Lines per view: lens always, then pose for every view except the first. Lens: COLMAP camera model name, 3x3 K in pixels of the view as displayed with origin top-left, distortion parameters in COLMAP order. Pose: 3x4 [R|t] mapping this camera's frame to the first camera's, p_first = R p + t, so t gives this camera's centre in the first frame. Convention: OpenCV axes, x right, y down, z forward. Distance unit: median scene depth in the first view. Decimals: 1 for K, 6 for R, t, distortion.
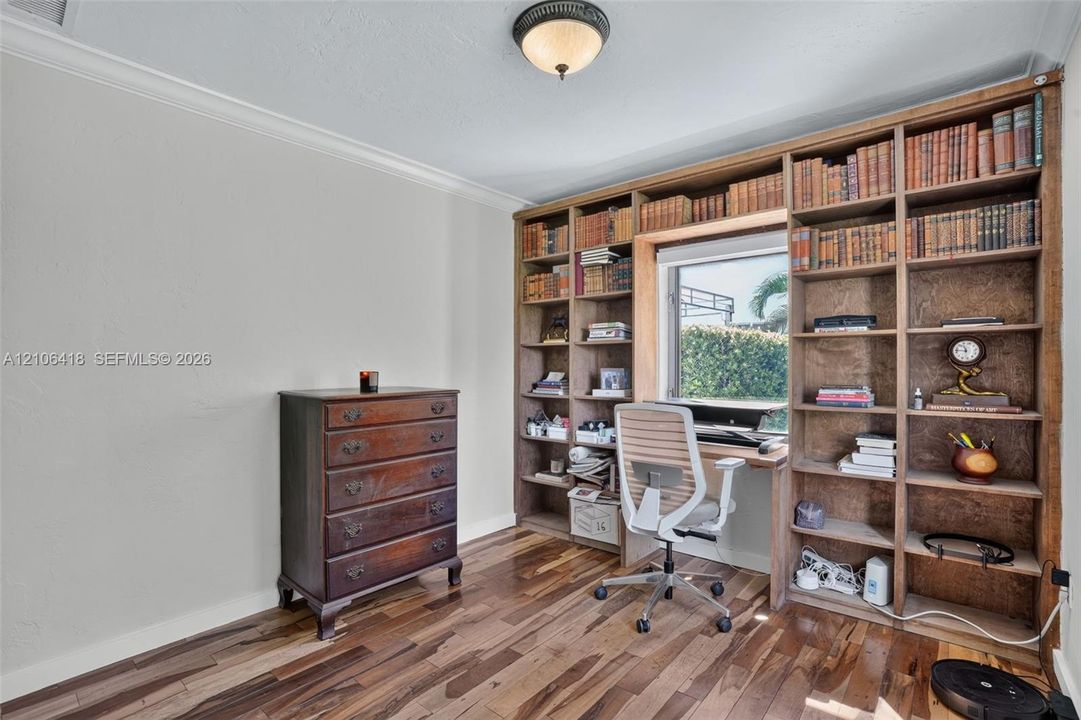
lens RADIAL K [[500.2, 0, 545.7], [0, 500.2, 363.0], [0, 0, 1]] dist [-0.080555, 0.036190]
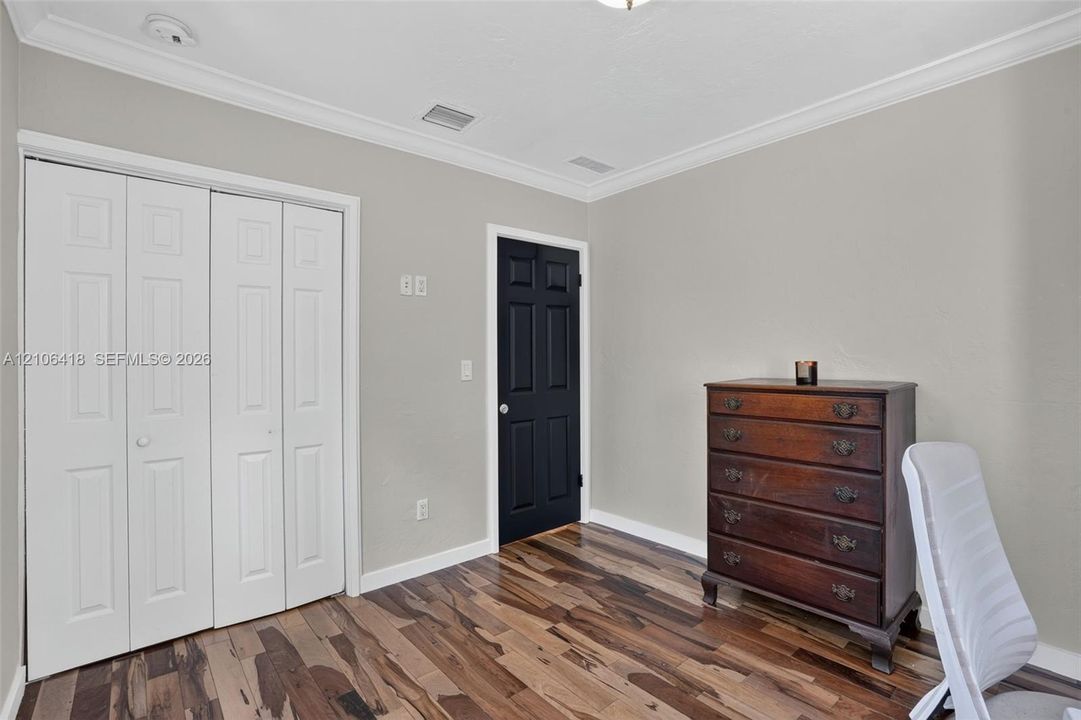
lens RADIAL K [[500.2, 0, 545.7], [0, 500.2, 363.0], [0, 0, 1]] dist [-0.080555, 0.036190]
pose [[-0.169710, 0.008522, -0.985457, 0.679524], [0.011090, 0.999916, 0.006737, 0.012753], [0.985432, -0.009785, -0.169790, 0.808289]]
